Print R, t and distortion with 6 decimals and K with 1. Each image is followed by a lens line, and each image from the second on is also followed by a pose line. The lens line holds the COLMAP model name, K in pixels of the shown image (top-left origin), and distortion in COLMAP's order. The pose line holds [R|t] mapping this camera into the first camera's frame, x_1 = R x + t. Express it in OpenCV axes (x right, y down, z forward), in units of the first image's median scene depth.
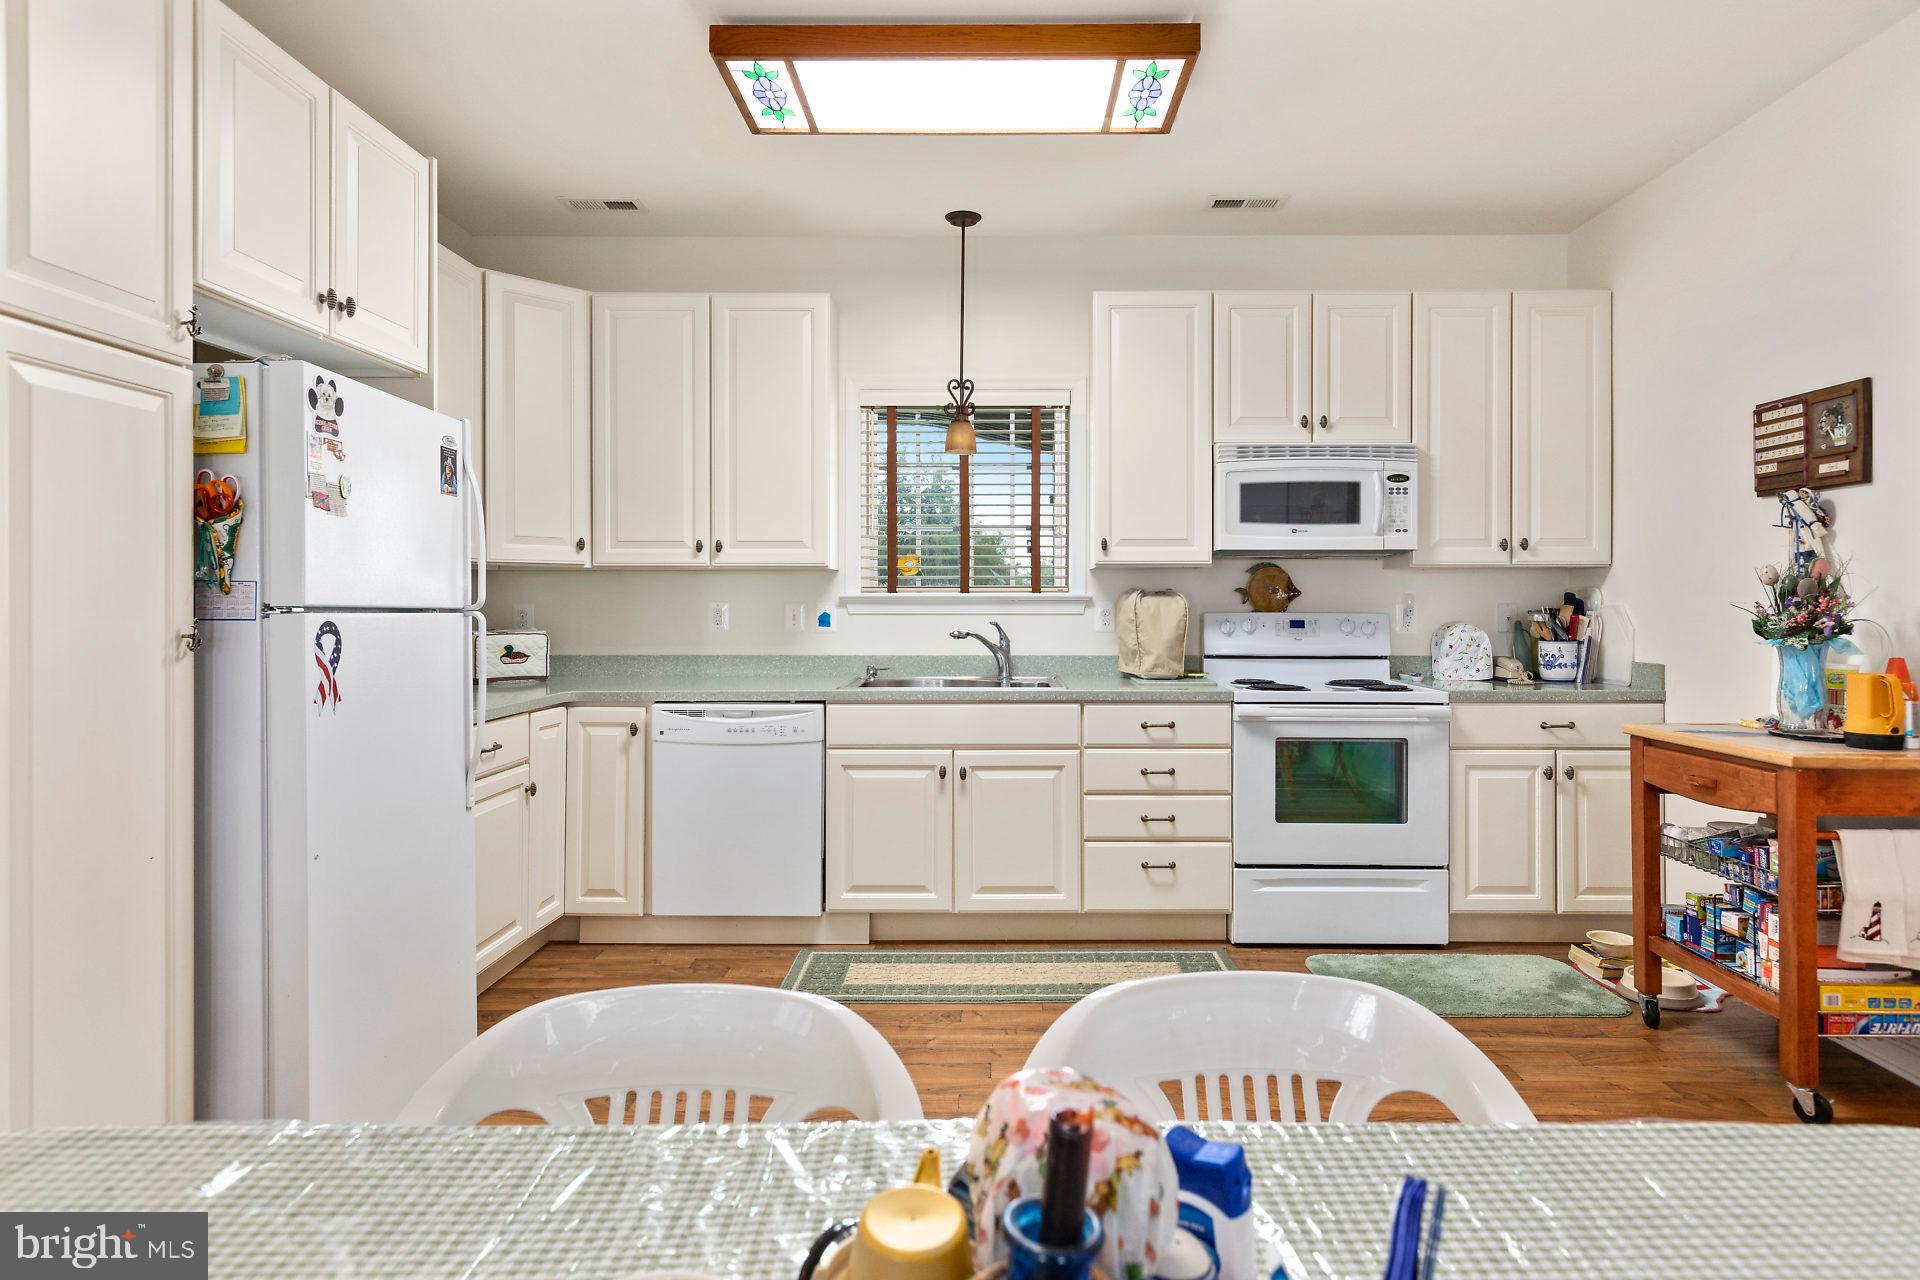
lens RADIAL K [[1084.9, 0, 965.3], [0, 1084.9, 599.9], [0, 0, 1]] dist [-0.001516, 0.000210]
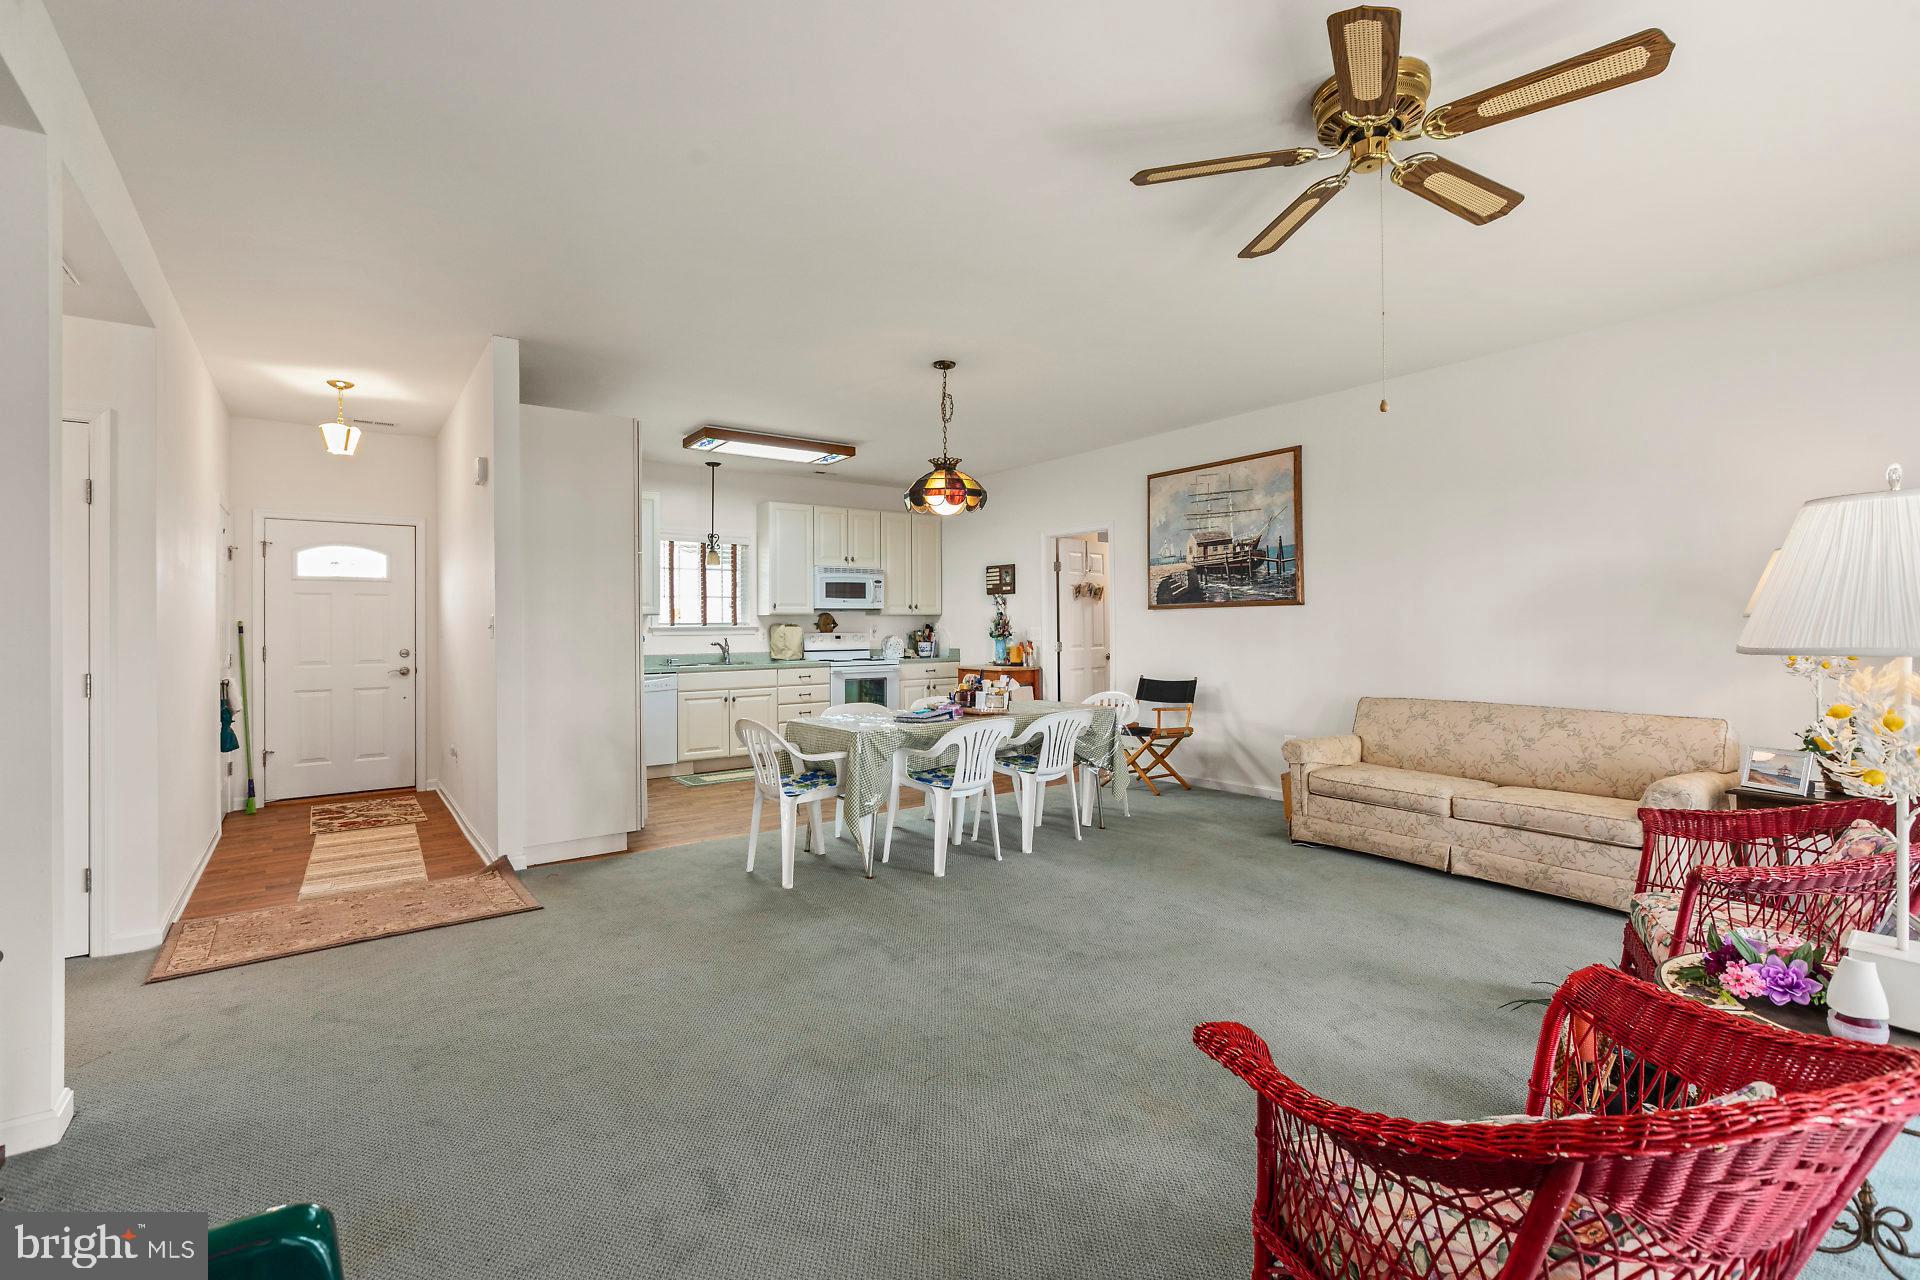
lens RADIAL K [[870.5, 0, 951.1], [0, 870.5, 616.3], [0, 0, 1]] dist [0.000780, 0.000374]
pose [[0.797255, 0.000622, 0.603642, -0.795765], [0.006363, 0.999935, -0.009435, -0.006037], [-0.603609, 0.011363, 0.797199, -0.866661]]
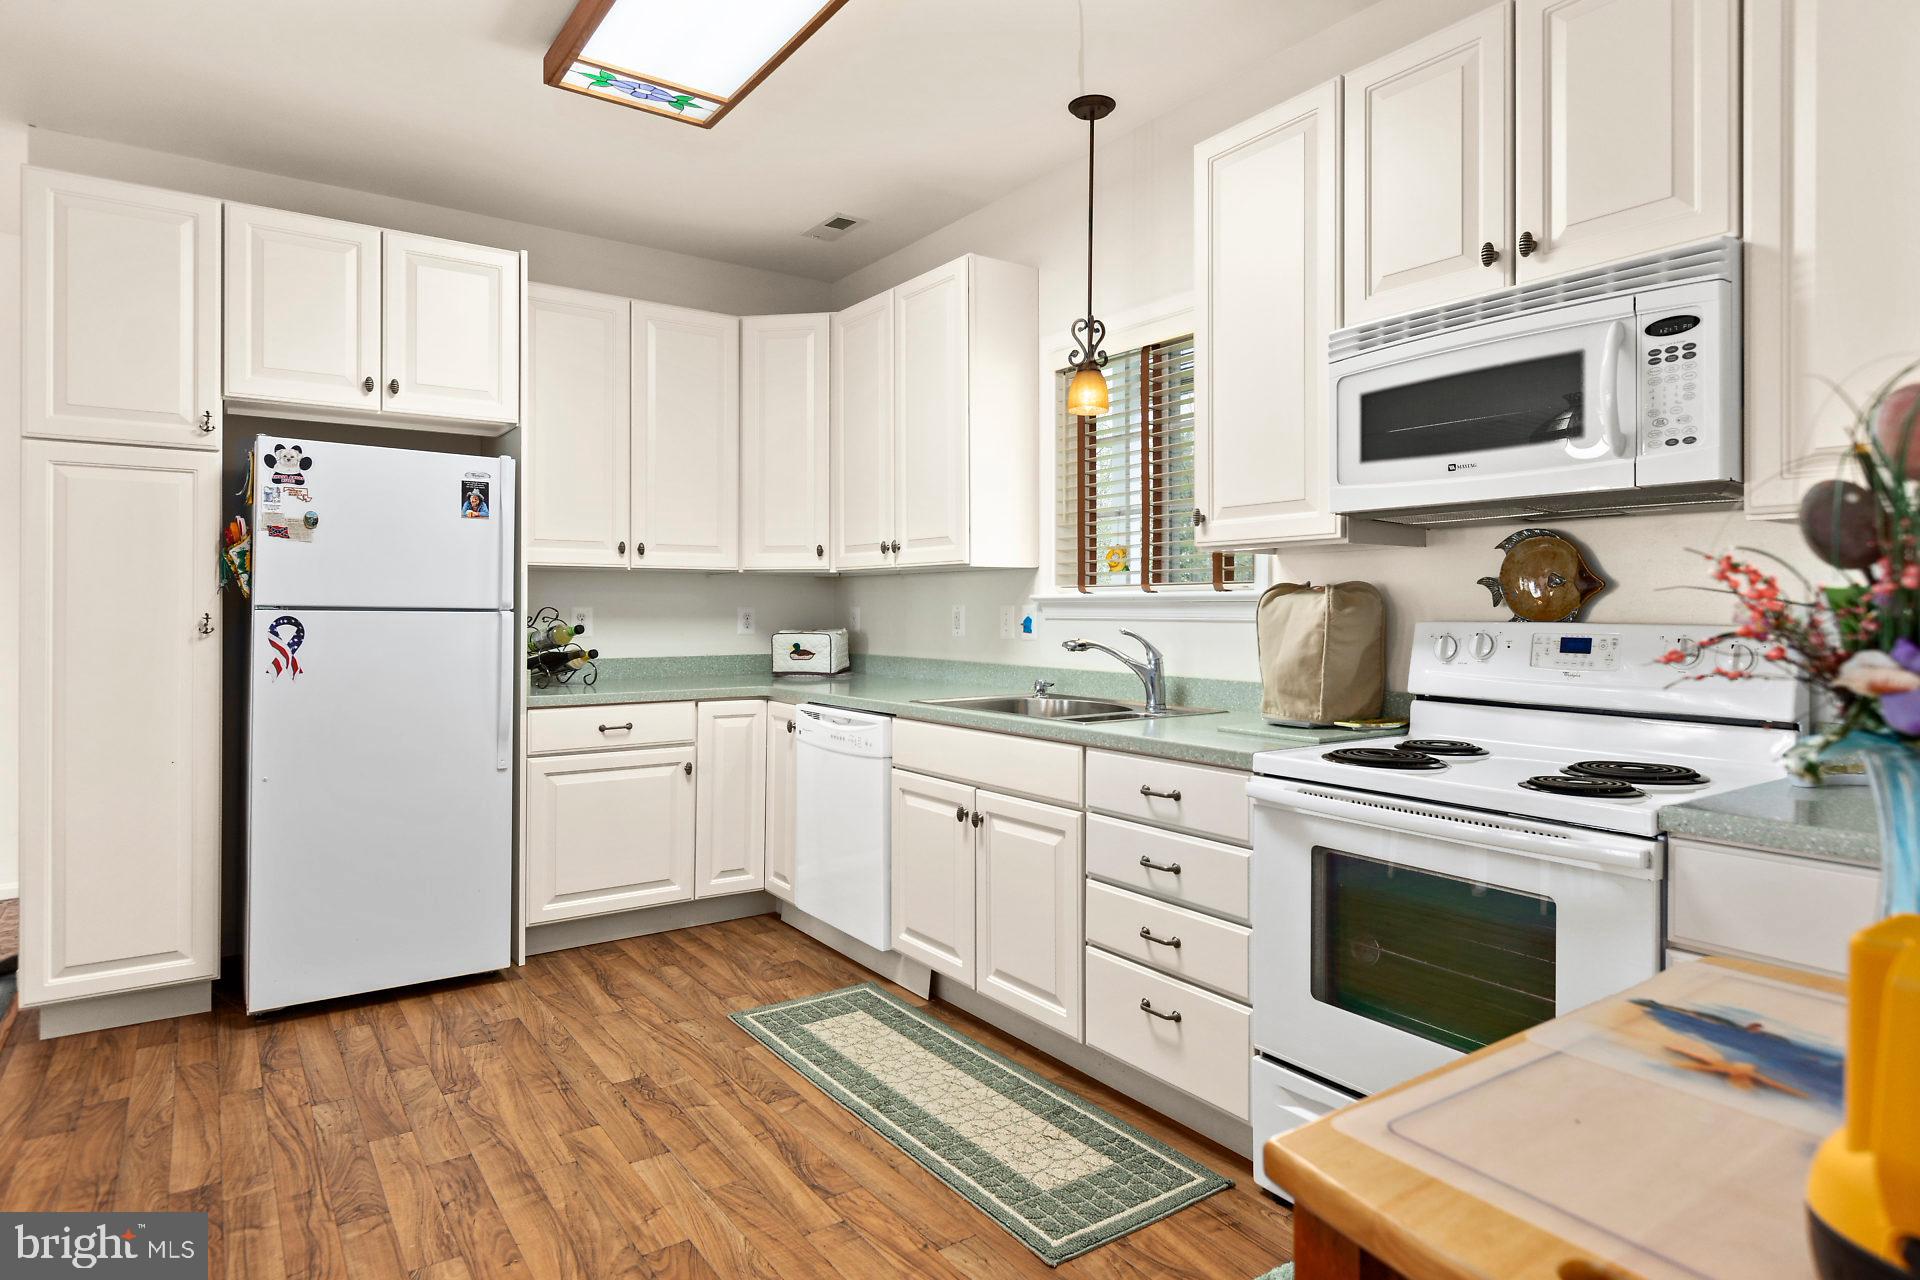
lens RADIAL K [[1071.5, 0, 956.7], [0, 1071.5, 605.4], [0, 0, 1]] dist [0.003240, 0.000286]
pose [[0.579352, -0.001820, -0.815076, 0.624216], [0.000172, 0.999998, -0.002111, 0.005150], [0.815078, 0.001083, 0.579351, 0.528909]]
